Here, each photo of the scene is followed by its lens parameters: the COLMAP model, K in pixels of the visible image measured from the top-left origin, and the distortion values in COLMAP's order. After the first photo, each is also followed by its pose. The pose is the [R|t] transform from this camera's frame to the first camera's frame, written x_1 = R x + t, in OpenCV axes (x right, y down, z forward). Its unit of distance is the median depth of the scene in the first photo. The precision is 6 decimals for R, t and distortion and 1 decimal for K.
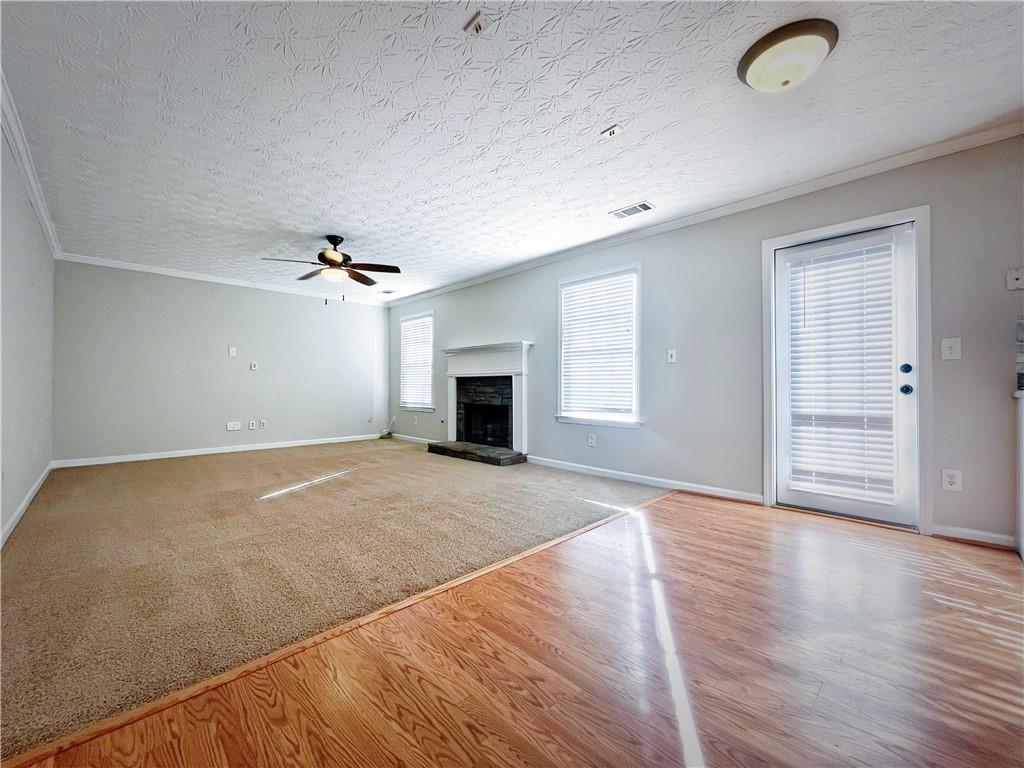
lens RADIAL K [[420.5, 0, 504.9], [0, 420.5, 387.4], [0, 0, 1]] dist [-0.000967, -0.000055]
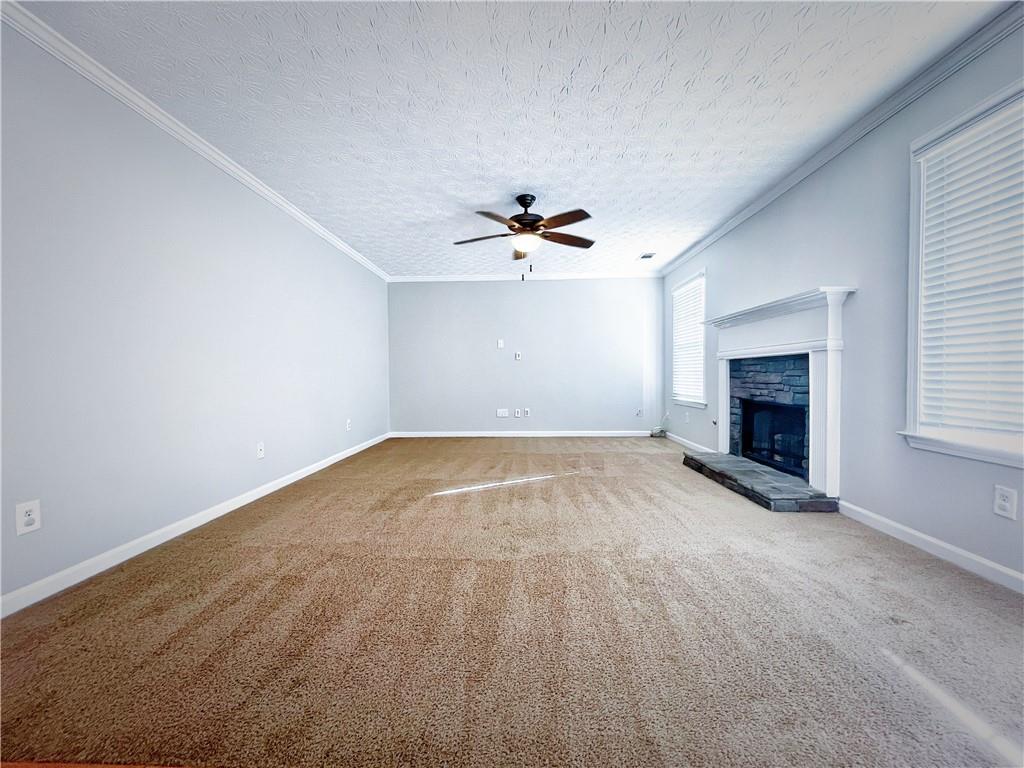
lens RADIAL K [[412.7, 0, 509.0], [0, 412.7, 386.2], [0, 0, 1]] dist [0.000729, -0.000060]
pose [[0.685258, 0.010693, -0.728222, 0.138196], [0.010336, 0.999649, 0.024405, -0.001315], [0.728227, -0.024251, 0.684907, 0.315721]]
